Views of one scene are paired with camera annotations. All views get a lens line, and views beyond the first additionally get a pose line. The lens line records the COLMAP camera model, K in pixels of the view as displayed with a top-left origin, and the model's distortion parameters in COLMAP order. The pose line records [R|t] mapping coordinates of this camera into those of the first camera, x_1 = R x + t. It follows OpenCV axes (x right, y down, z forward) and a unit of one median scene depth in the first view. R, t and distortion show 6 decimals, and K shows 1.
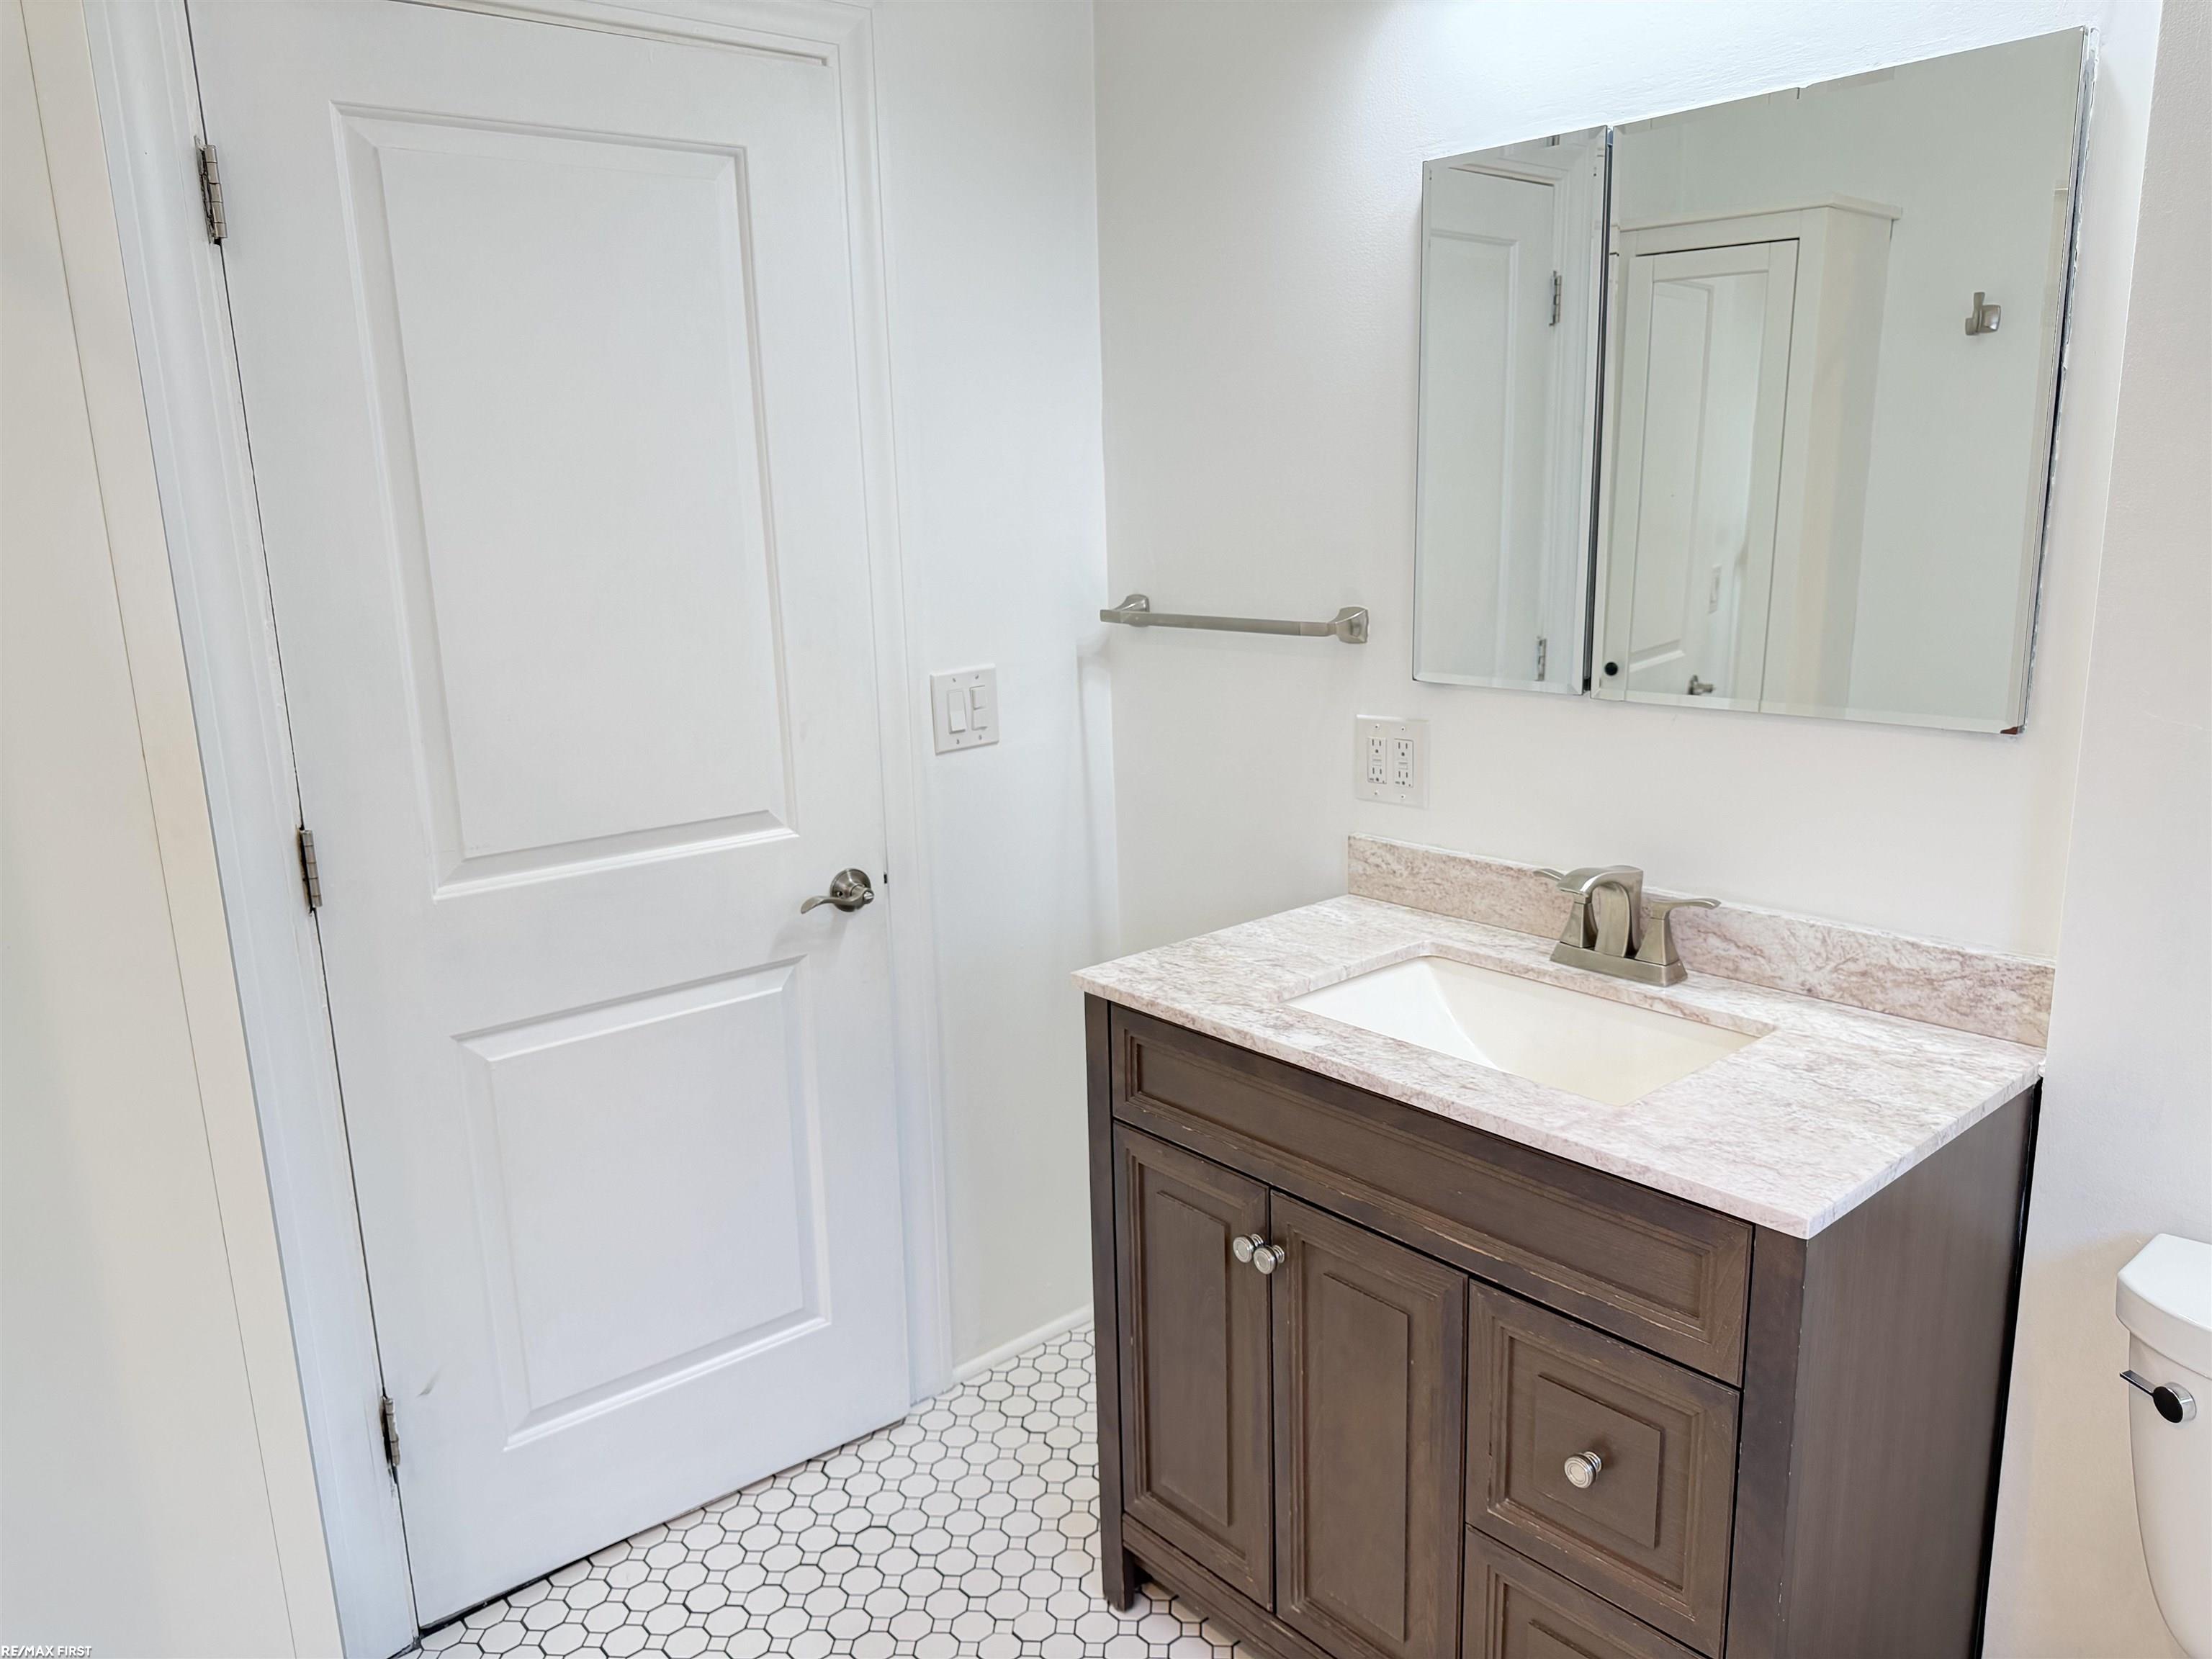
lens RADIAL K [[1551.0, 0, 1101.2], [0, 1551.0, 835.3], [0, 0, 1]] dist [0.034758, -0.038749]
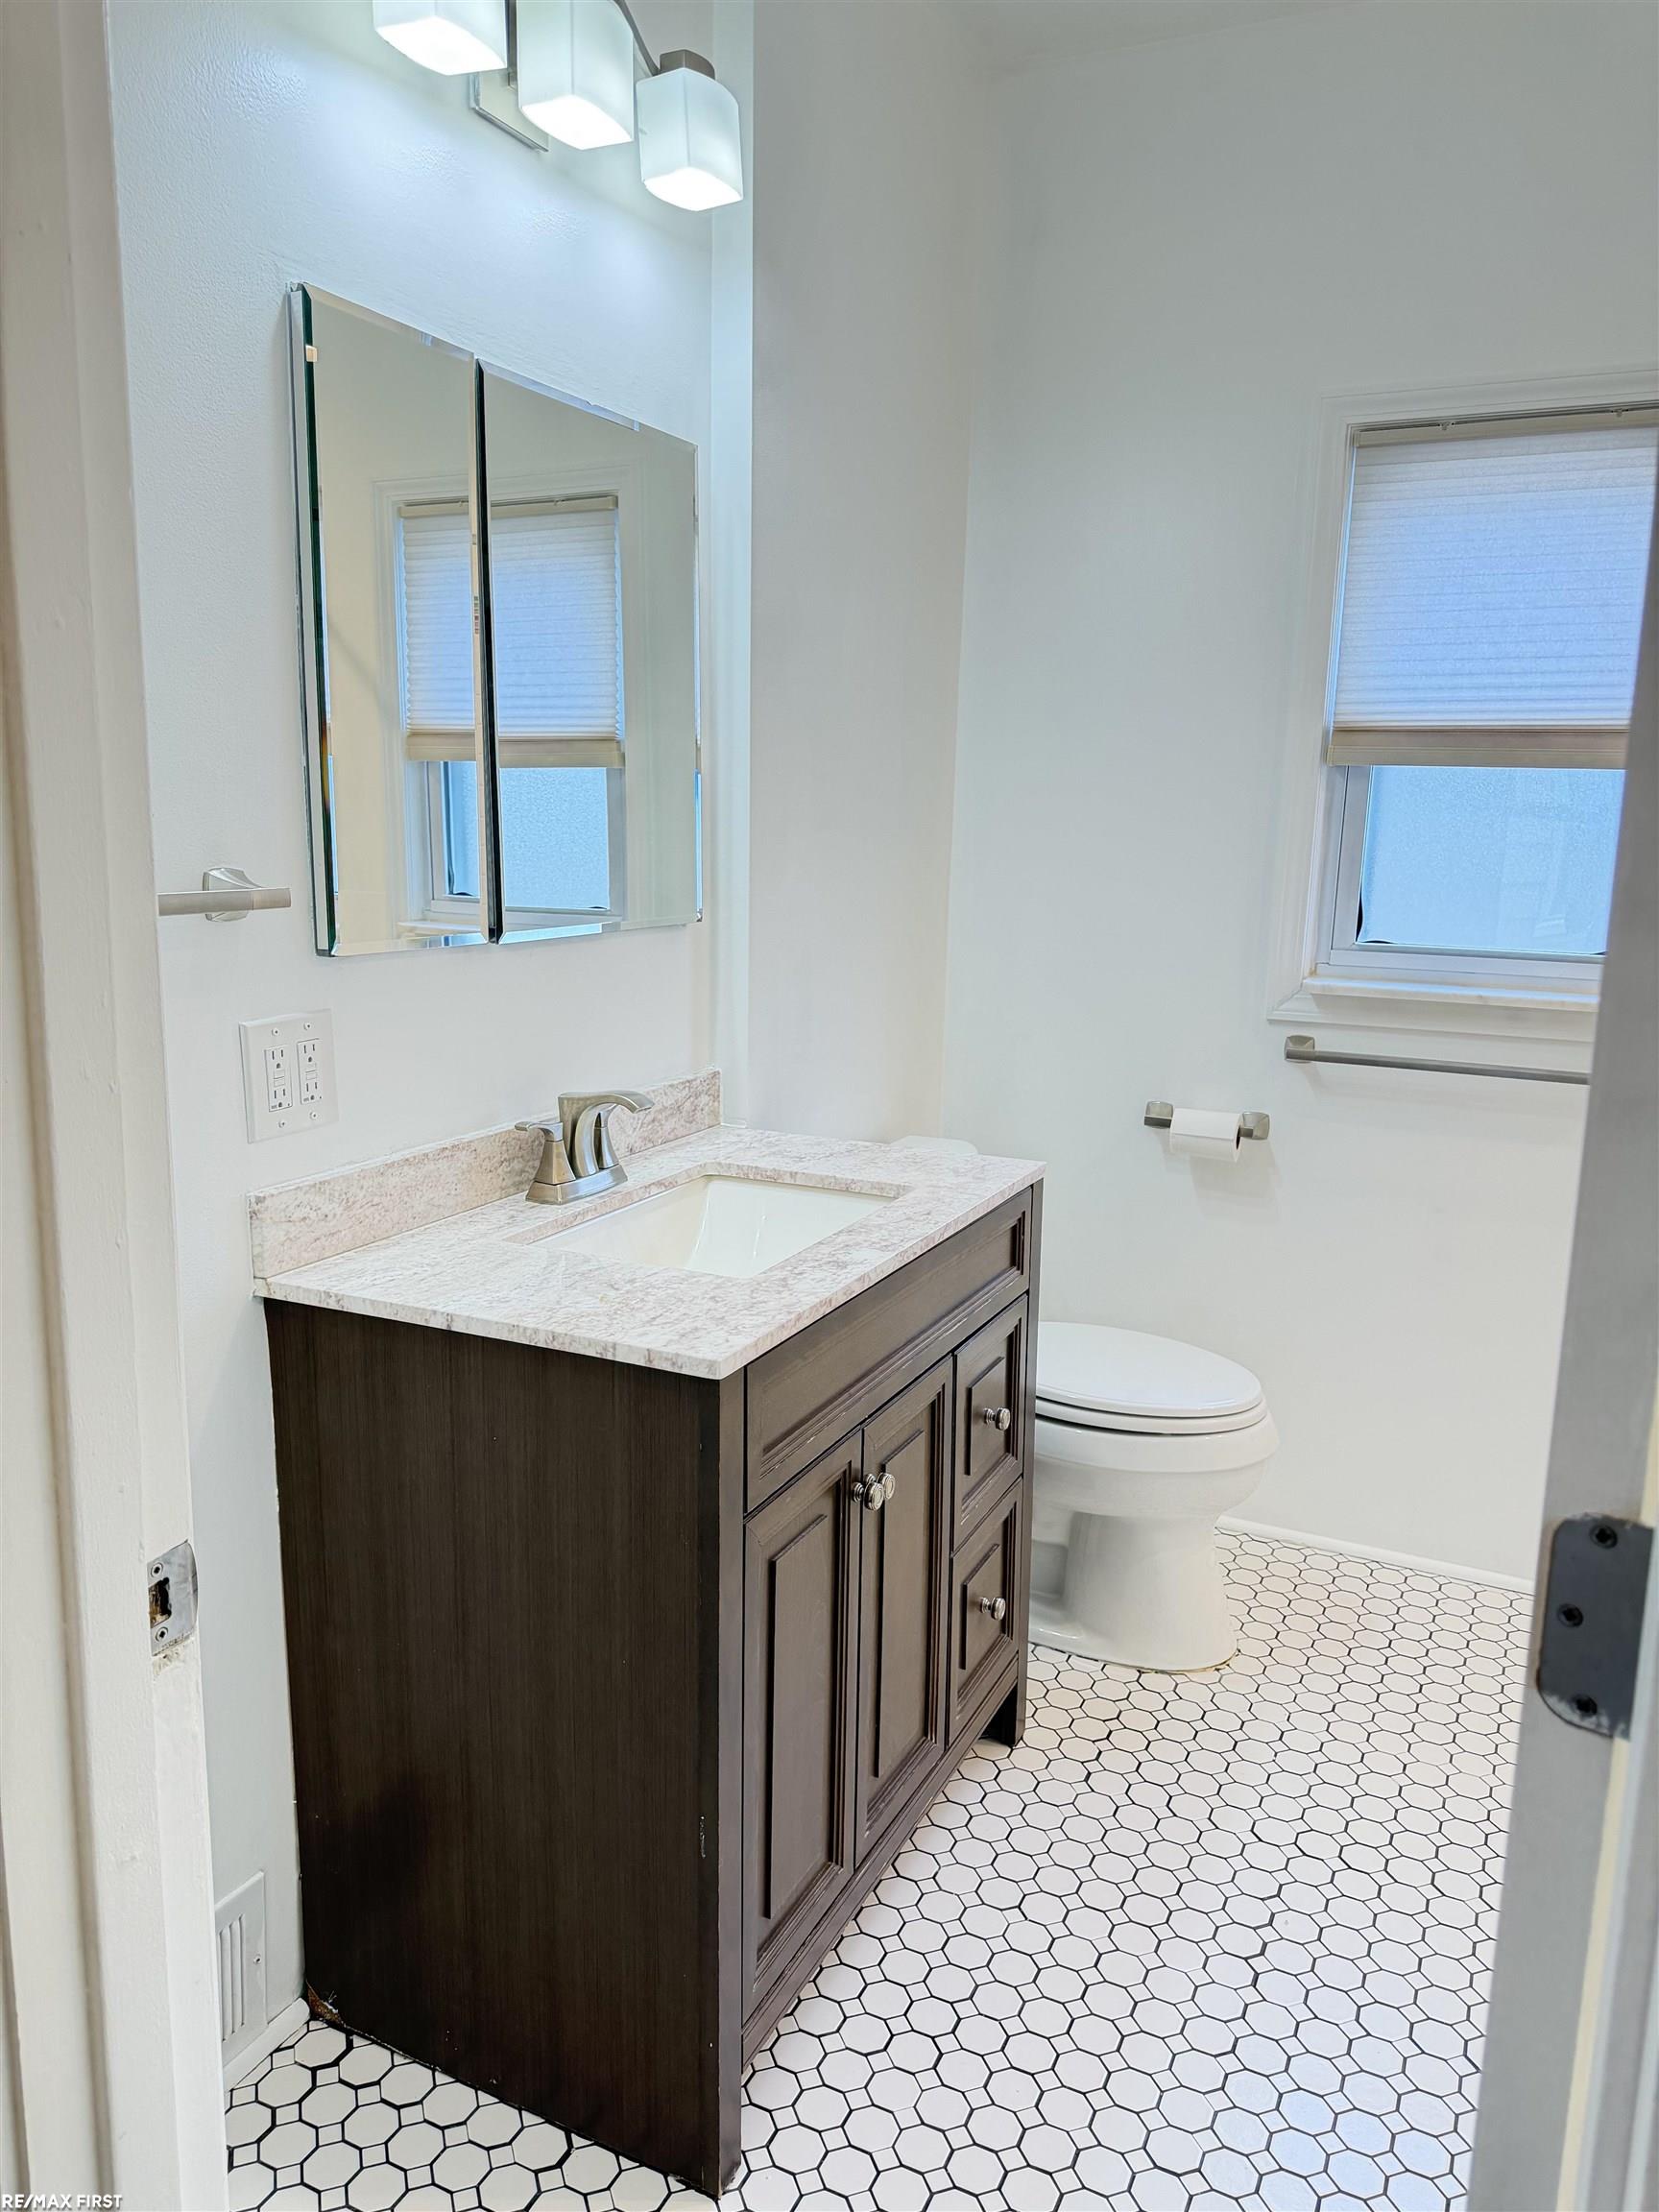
lens RADIAL K [[1551.0, 0, 825.0], [0, 1551.0, 1104.3], [0, 0, 1]] dist [0.034758, -0.038749]
pose [[-0.408240, -0.139156, 0.902206, -0.665182], [0.193786, 0.952578, 0.234611, -0.180436], [-0.892069, 0.270613, -0.361914, 1.192870]]
